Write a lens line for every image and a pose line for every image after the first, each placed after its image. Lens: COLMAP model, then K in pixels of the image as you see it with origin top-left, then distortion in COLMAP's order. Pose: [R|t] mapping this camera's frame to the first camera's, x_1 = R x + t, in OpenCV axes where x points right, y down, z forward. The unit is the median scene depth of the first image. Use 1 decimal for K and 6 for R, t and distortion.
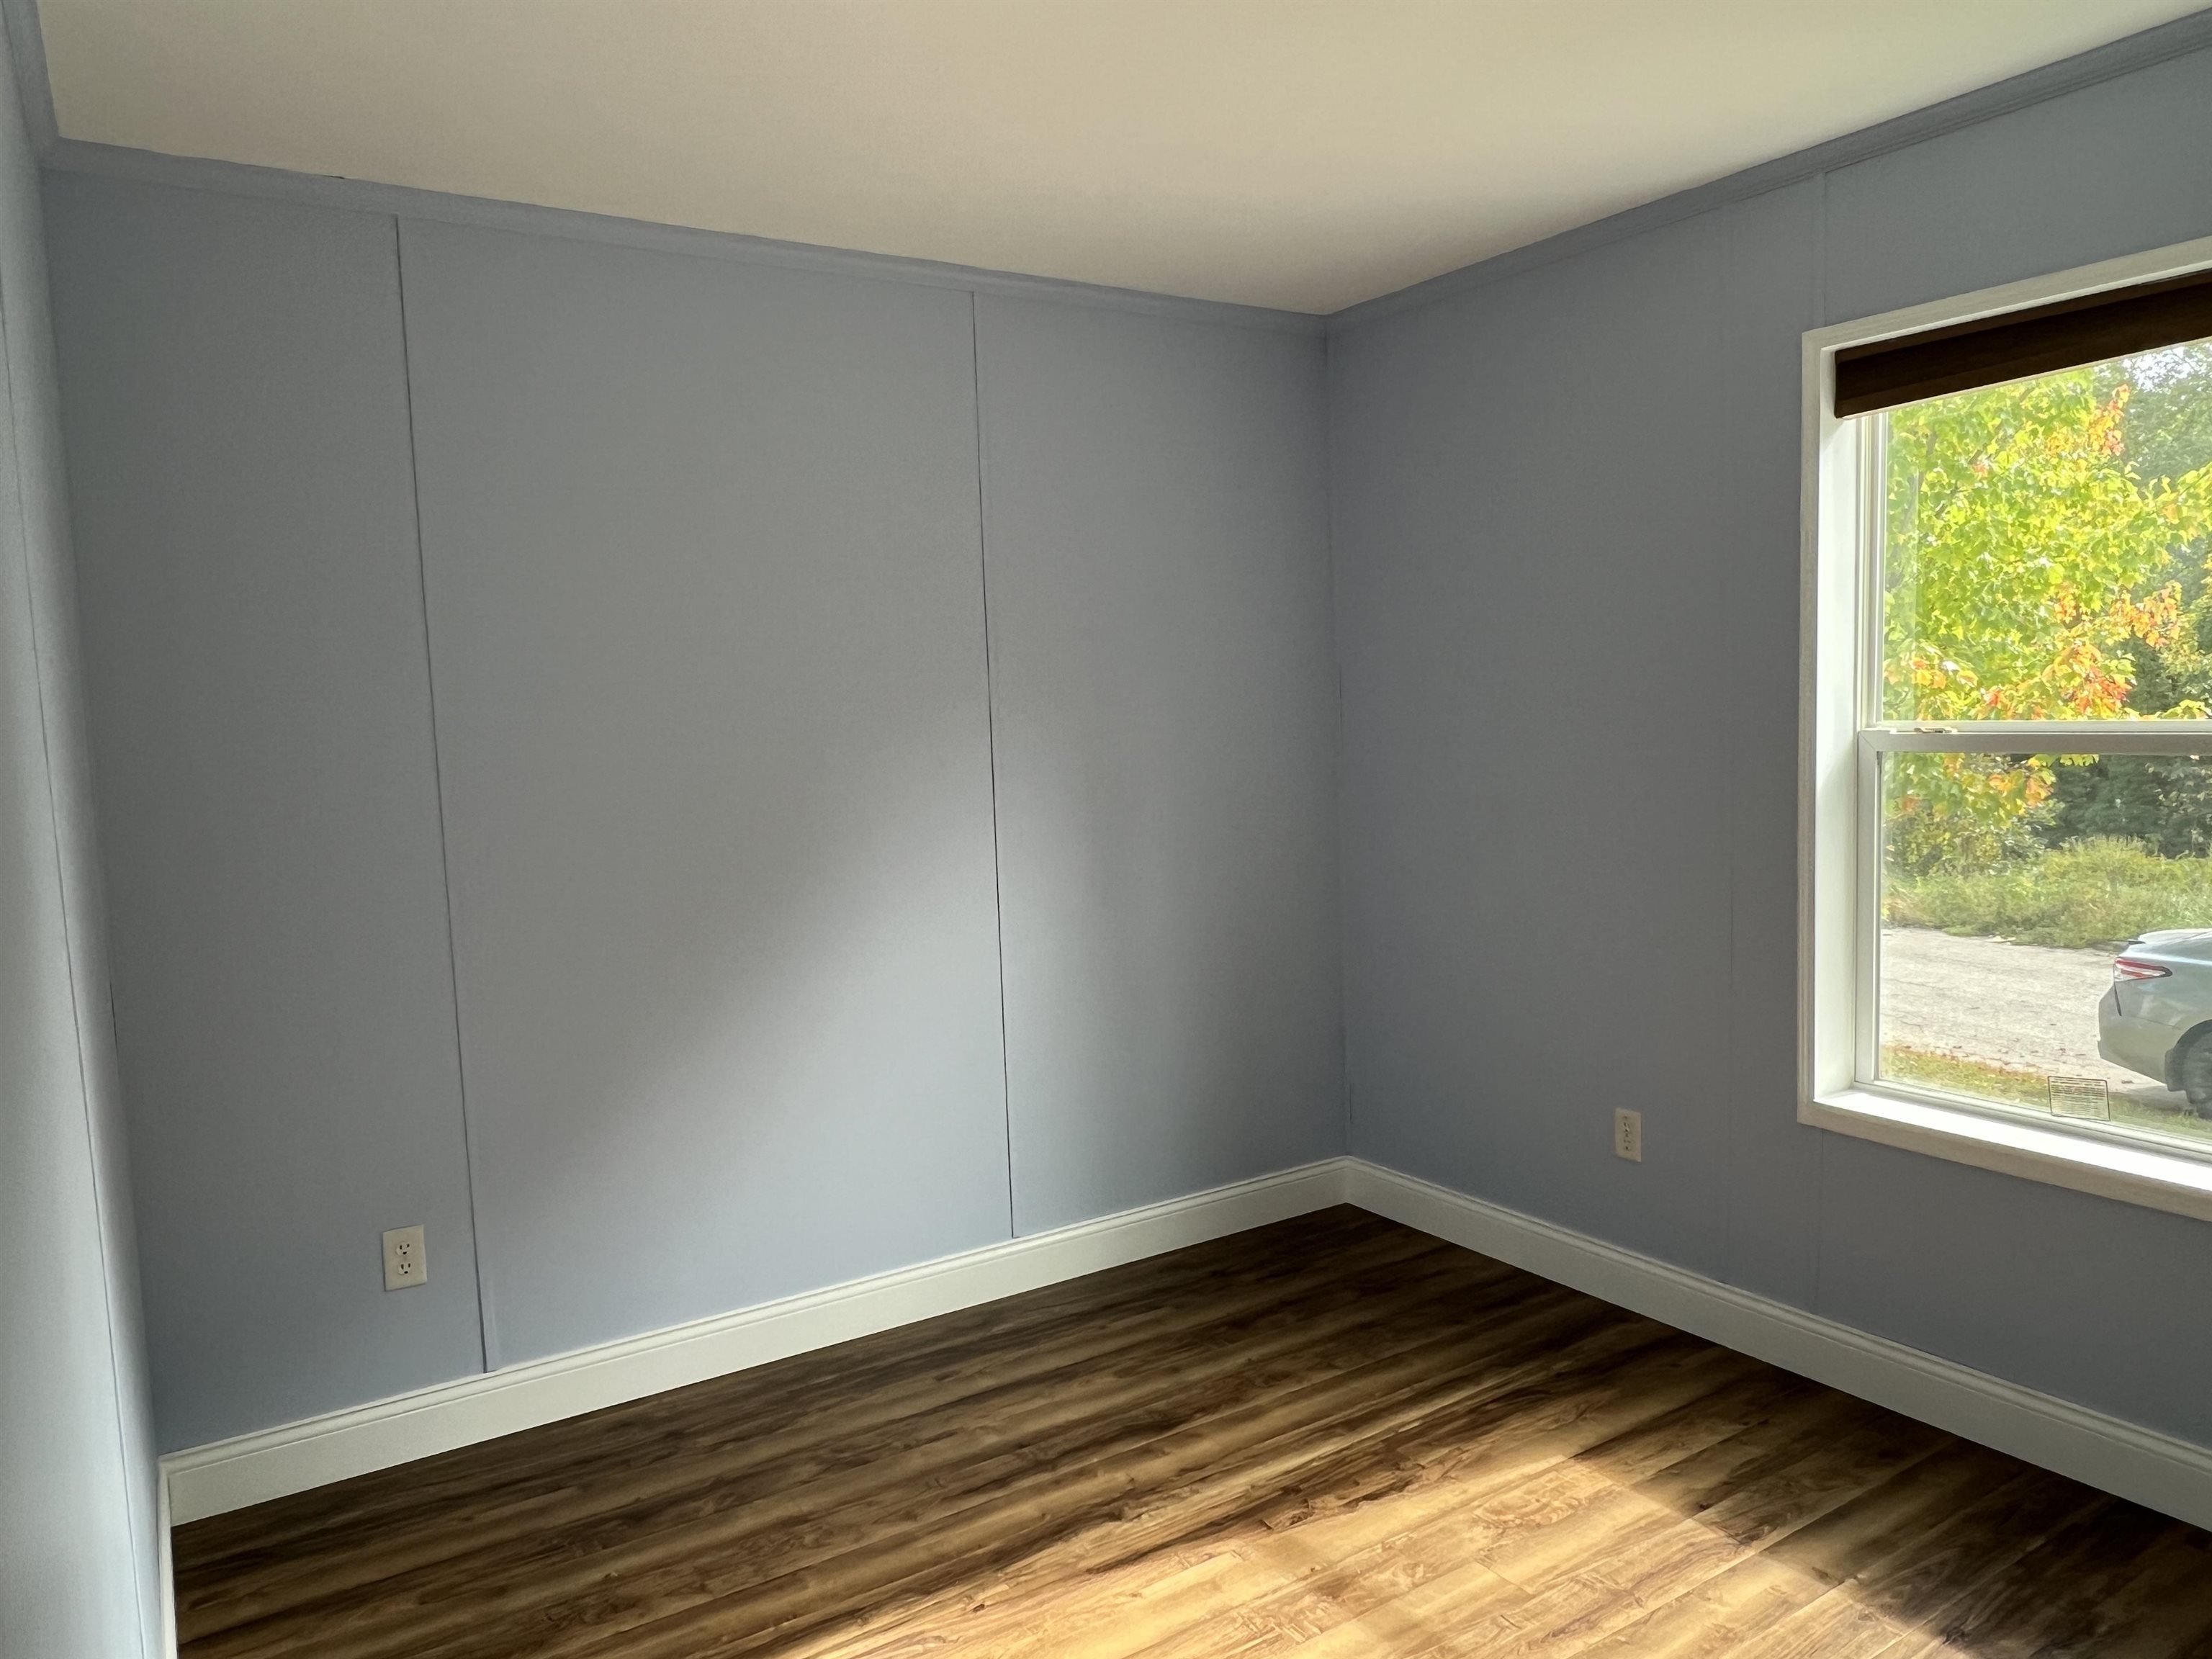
lens RADIAL K [[1512.0, 0, 1106.0], [0, 1512.0, 829.5], [0, 0, 1]] dist [0.000357, 0.000850]
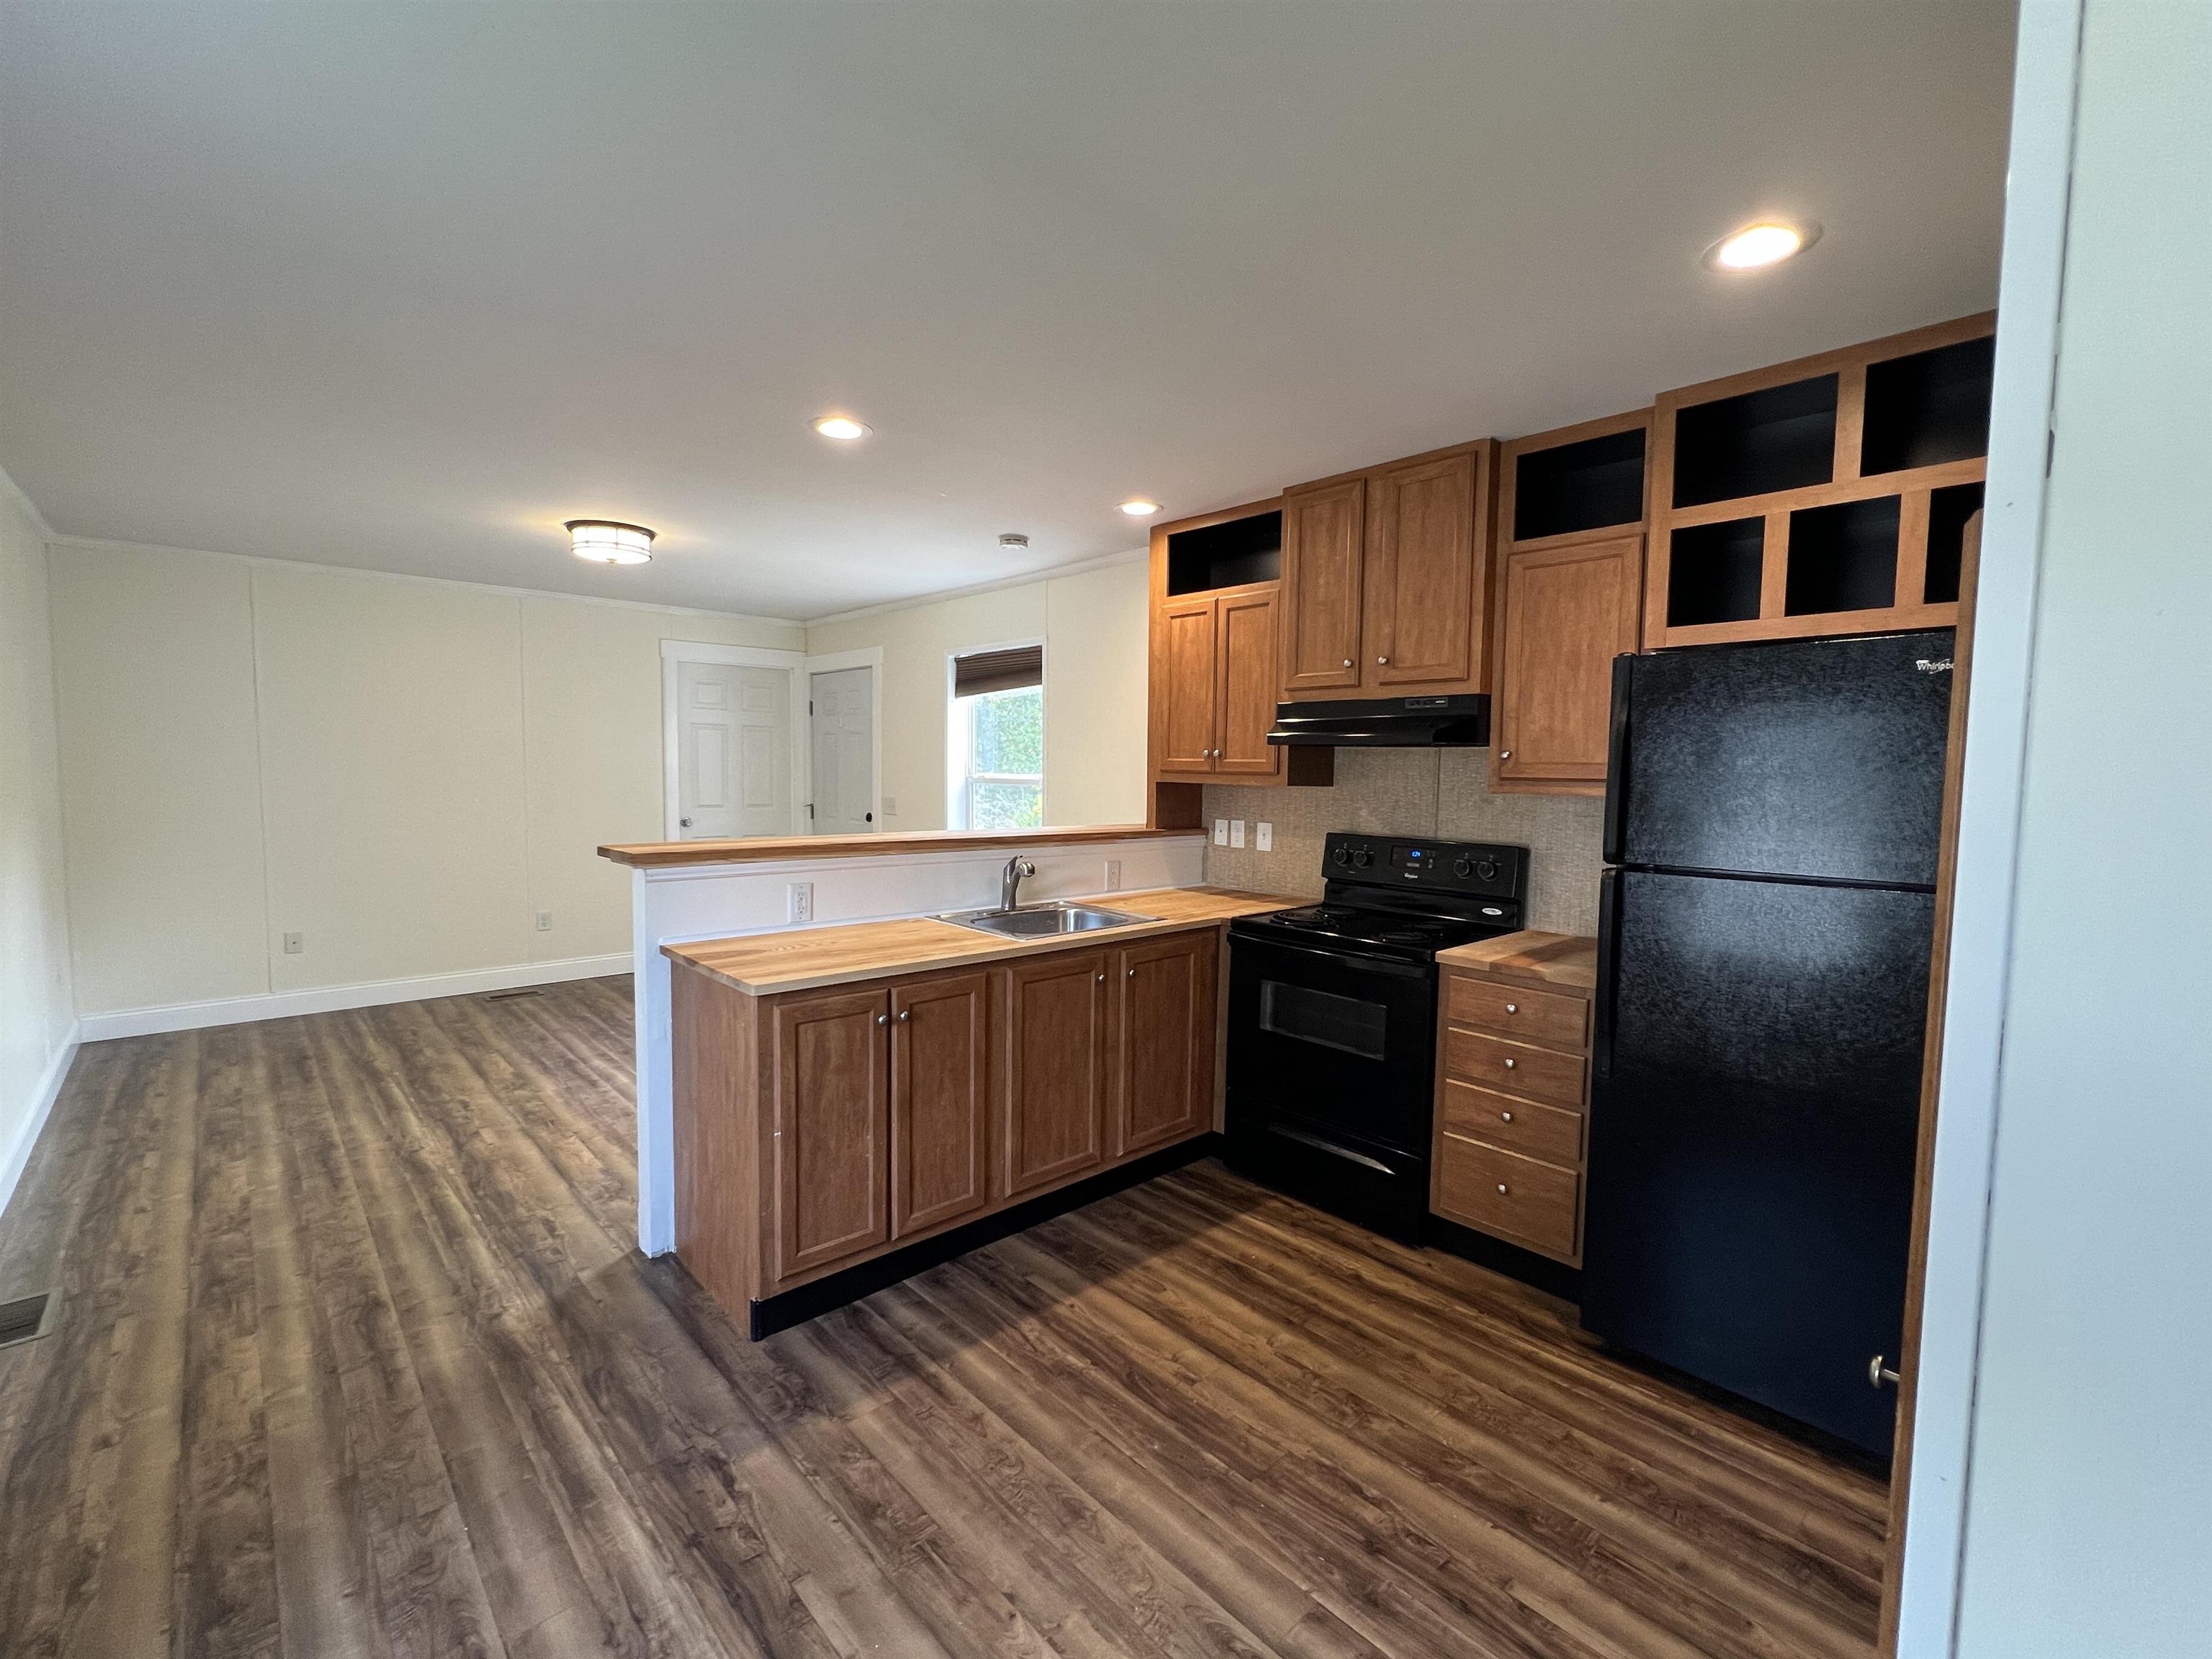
lens RADIAL K [[956.9, 0, 1111.1], [0, 956.9, 832.0], [0, 0, 1]] dist [-0.001297, 0.000268]
pose [[-0.178608, -0.032063, 0.983398, -0.847194], [0.074841, 0.996131, 0.046071, -0.072999], [-0.981070, 0.081827, -0.175517, 1.272947]]
